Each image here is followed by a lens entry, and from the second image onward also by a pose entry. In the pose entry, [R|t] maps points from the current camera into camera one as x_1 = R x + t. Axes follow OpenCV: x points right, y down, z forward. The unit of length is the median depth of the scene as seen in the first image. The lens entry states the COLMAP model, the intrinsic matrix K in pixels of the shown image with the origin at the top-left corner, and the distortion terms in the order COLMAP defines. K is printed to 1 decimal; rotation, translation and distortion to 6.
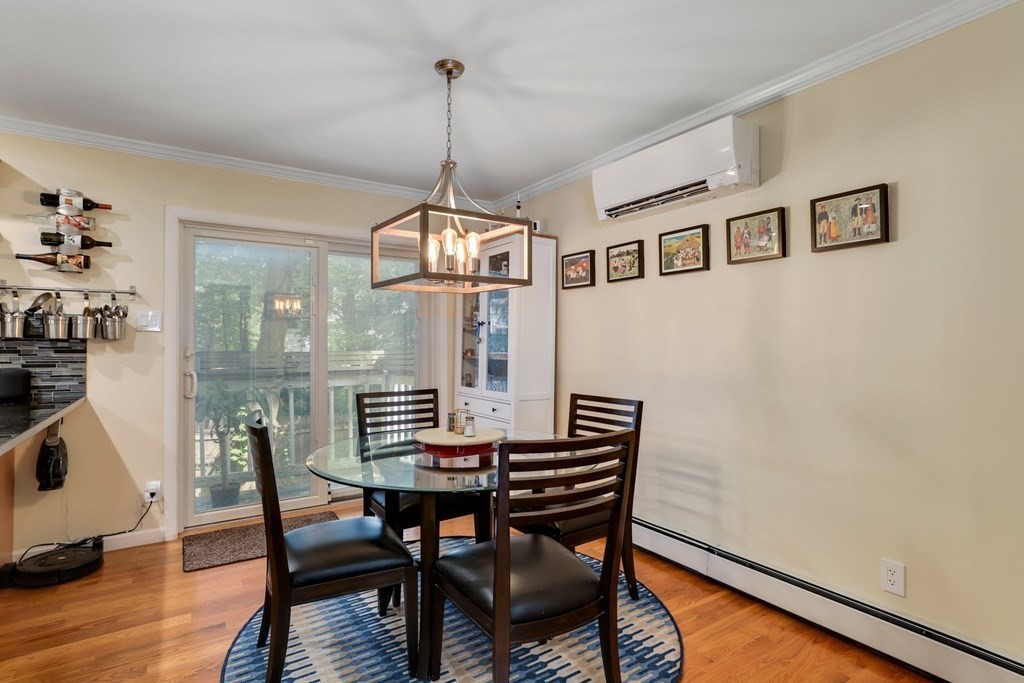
lens RADIAL K [[512.7, 0, 512.0], [0, 512.7, 342.5], [0, 0, 1]] dist [-0.019433, 0.010484]
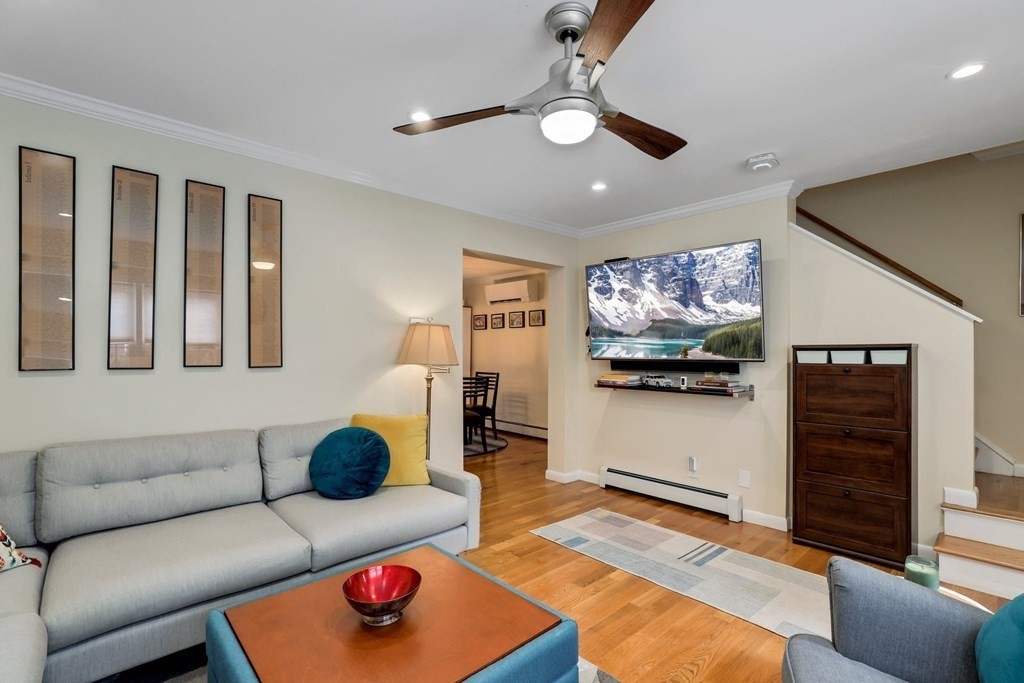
lens RADIAL K [[461.9, 0, 513.3], [0, 461.9, 346.3], [0, 0, 1]] dist [-0.025339, 0.004770]
pose [[0.987830, 0.001322, 0.155533, -0.065850], [-0.001231, 0.999999, -0.000681, -0.032659], [-0.155534, 0.000481, 0.987830, -1.391007]]
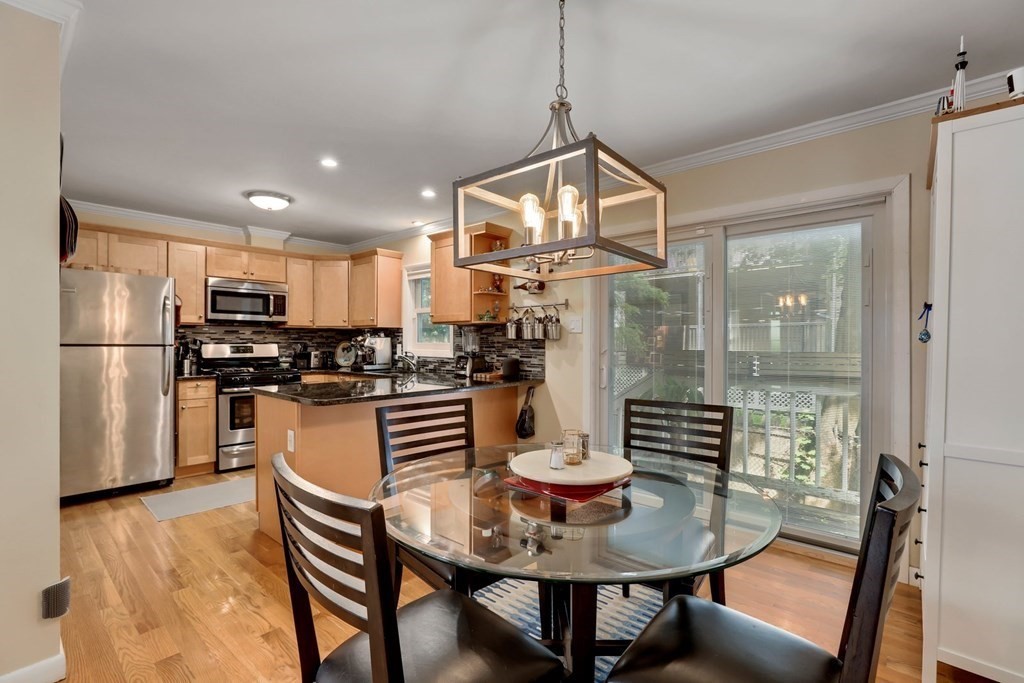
lens RADIAL K [[461.9, 0, 514.8], [0, 461.9, 343.3], [0, 0, 1]] dist [-0.025339, 0.004770]
pose [[0.251997, 0.004707, -0.967717, 0.403748], [0.001153, 0.999986, 0.005164, -0.002266], [0.967727, -0.002417, 0.251988, 0.602159]]
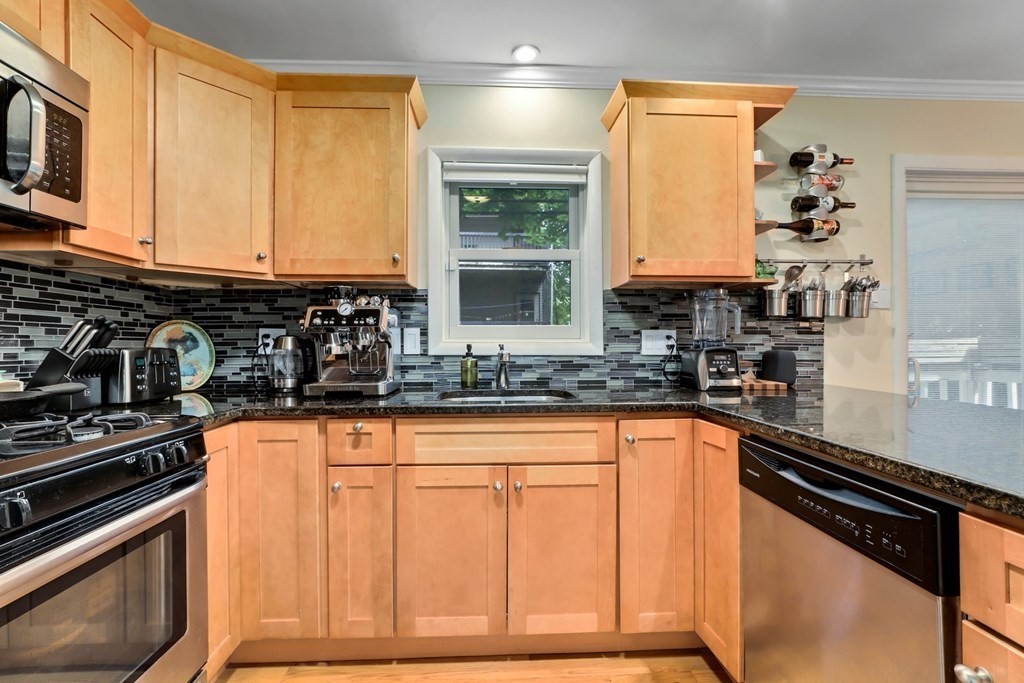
lens RADIAL K [[461.9, 0, 504.2], [0, 461.9, 338.5], [0, 0, 1]] dist [-0.025339, 0.004770]
pose [[0.853692, -0.003433, -0.520768, -0.912389], [0.002254, 0.999993, -0.002898, 0.029119], [0.520774, 0.001301, 0.853694, 0.059005]]
